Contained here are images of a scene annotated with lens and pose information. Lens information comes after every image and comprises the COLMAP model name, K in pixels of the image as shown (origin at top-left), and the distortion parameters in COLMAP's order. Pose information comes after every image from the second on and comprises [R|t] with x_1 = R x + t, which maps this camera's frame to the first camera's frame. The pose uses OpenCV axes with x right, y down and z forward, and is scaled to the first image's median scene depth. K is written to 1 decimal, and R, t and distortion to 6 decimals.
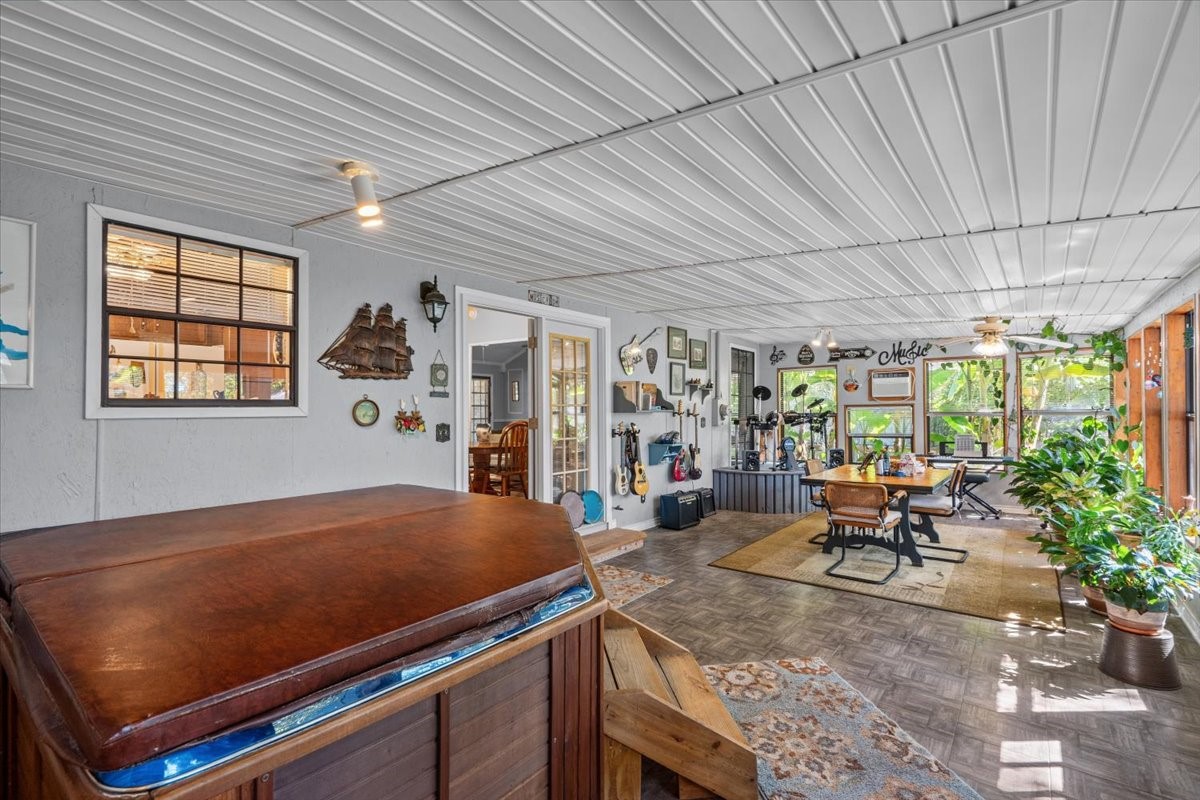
lens RADIAL K [[552.0, 0, 590.1], [0, 552.0, 402.1], [0, 0, 1]] dist [-0.002385, -0.000630]
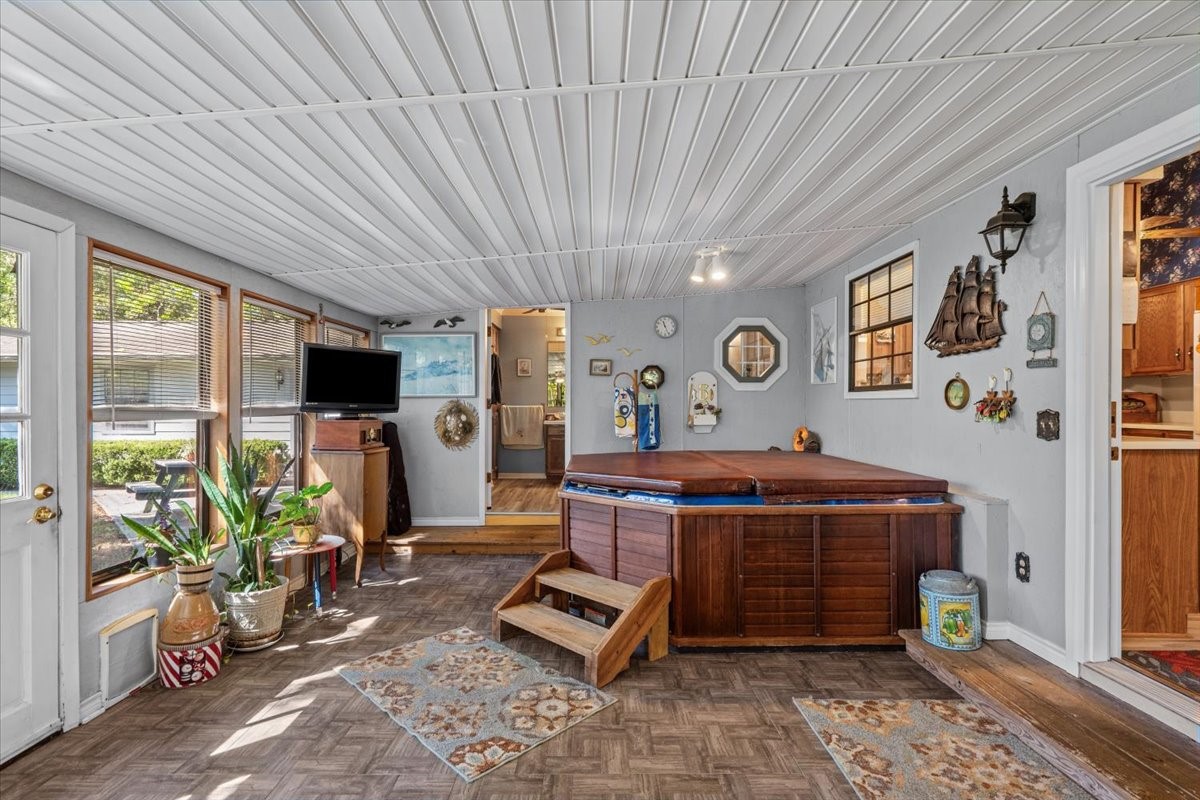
lens RADIAL K [[552.0, 0, 594.6], [0, 552.0, 404.1], [0, 0, 1]] dist [-0.002385, -0.000630]
pose [[-0.782185, 0.007849, -0.622997, 0.697668], [0.013805, 0.999894, -0.004734, 0.038453], [0.622893, -0.012304, -0.782210, 1.602578]]
